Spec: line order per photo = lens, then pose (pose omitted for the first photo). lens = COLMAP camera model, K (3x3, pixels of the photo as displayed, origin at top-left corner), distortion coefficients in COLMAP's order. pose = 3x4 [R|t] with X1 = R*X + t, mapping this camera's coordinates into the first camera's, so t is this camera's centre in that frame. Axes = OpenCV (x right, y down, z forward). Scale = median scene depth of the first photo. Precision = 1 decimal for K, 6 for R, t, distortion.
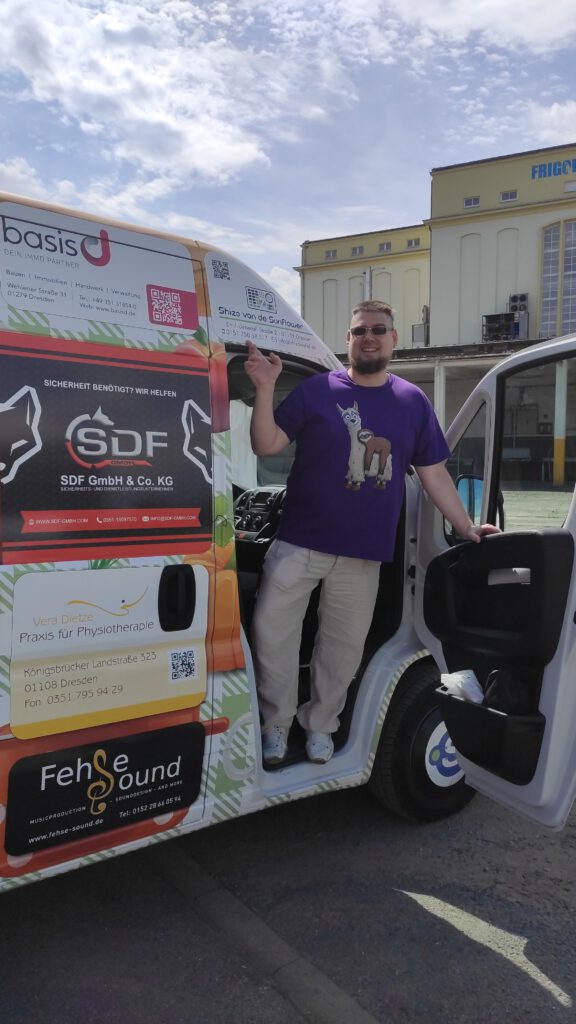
lens RADIAL K [[771.2, 0, 288.0], [0, 771.2, 512.0], [0, 0, 1]] dist [0.070409, -0.073063]
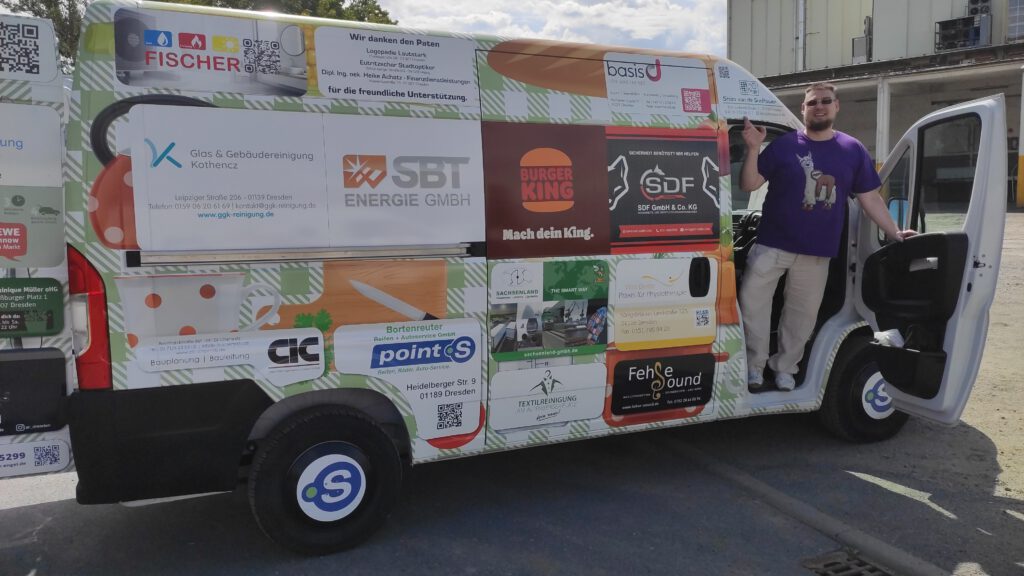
lens RADIAL K [[771.2, 0, 512.0], [0, 771.2, 288.0], [0, 0, 1]] dist [0.070409, -0.073063]
pose [[0.969029, -0.002689, -0.246933, -0.117876], [0.016409, 0.998432, 0.053519, 0.036642], [0.246402, -0.055913, 0.967554, -0.685427]]
